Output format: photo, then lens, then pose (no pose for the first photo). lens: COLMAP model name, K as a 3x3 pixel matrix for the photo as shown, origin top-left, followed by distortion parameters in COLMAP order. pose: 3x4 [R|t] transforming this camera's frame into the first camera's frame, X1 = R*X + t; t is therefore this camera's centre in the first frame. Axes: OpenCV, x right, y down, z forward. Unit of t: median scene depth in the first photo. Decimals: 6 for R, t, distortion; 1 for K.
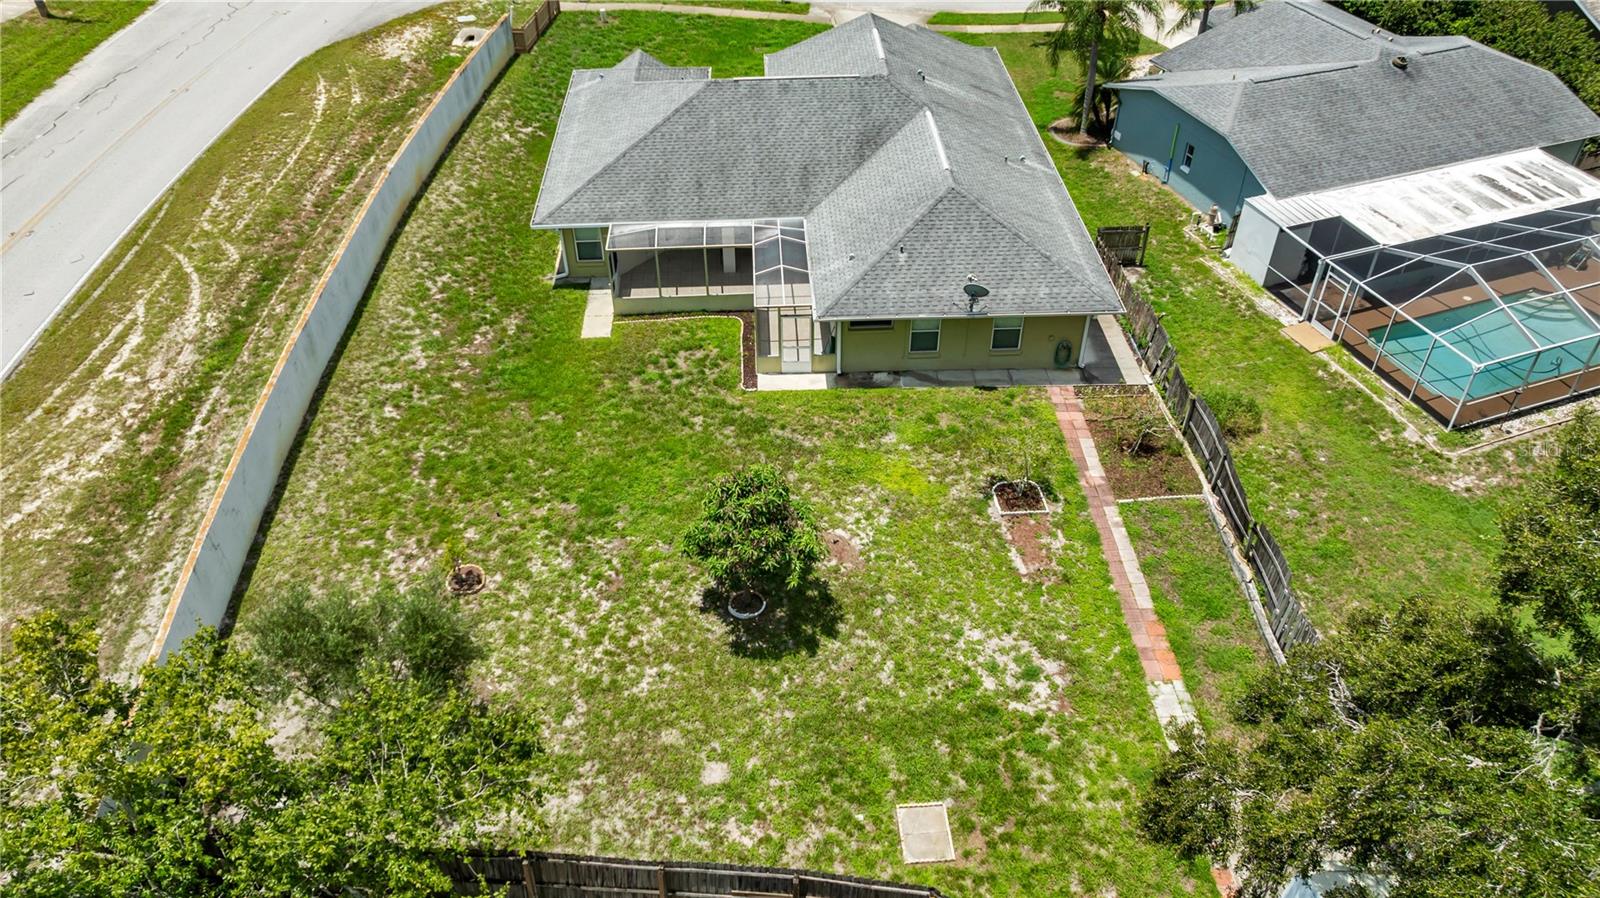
lens RADIAL K [[1123.6, 0, 800.0], [0, 1123.6, 449.0], [0, 0, 1]] dist [-0.035156, 0.040044]
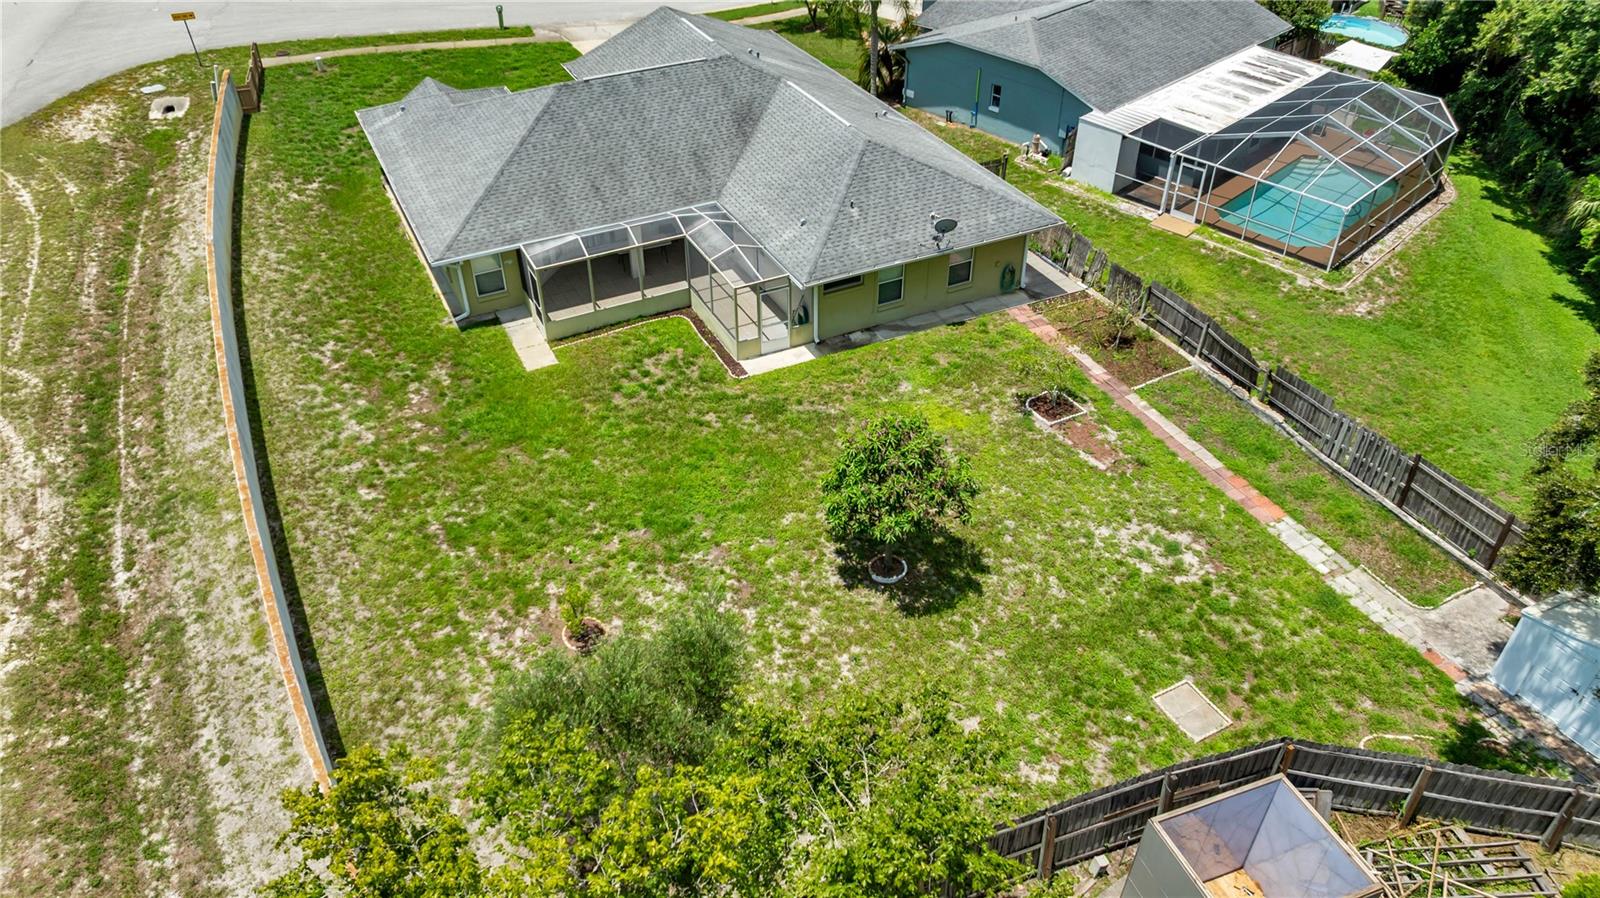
lens RADIAL K [[1123.6, 0, 800.0], [0, 1123.6, 449.0], [0, 0, 1]] dist [-0.035156, 0.040044]
pose [[0.913865, -0.246187, 0.322867, -0.323848], [0.259876, 0.965642, 0.000734, 0.017588], [-0.311955, 0.083235, 0.946444, 0.099271]]
